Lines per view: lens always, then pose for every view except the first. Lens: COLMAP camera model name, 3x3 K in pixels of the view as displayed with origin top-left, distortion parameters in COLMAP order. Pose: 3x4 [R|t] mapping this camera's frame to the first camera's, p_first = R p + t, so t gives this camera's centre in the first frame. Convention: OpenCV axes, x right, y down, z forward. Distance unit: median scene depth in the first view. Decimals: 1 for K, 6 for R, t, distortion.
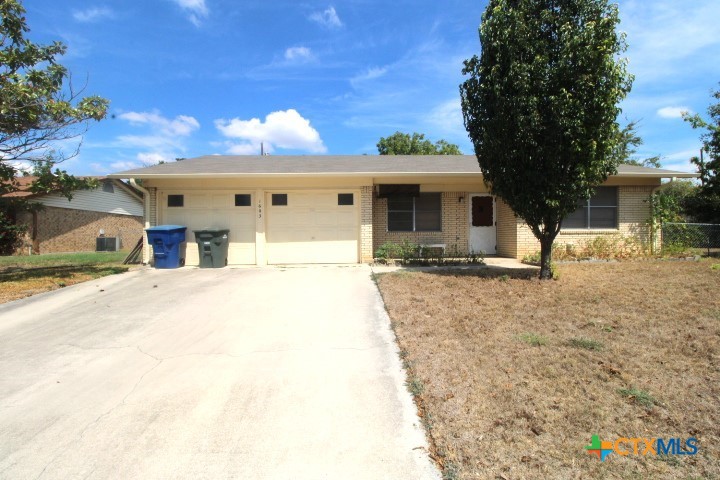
lens RADIAL K [[333.0, 0, 360.4], [0, 333.0, 239.1], [0, 0, 1]] dist [-0.013070, -0.001044]
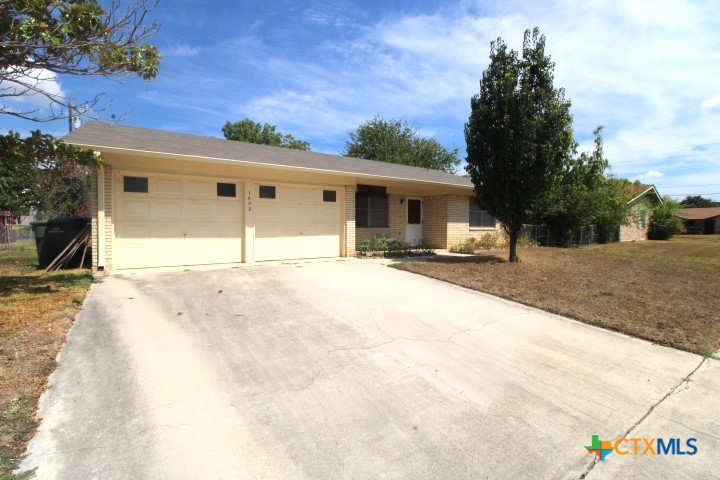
lens RADIAL K [[333.0, 0, 361.2], [0, 333.0, 240.2], [0, 0, 1]] dist [-0.013070, -0.001044]
pose [[0.845185, -0.008243, 0.534411, -0.522224], [-0.006487, 0.999649, 0.025679, -0.008446], [-0.534435, -0.025170, 0.844835, 0.061013]]
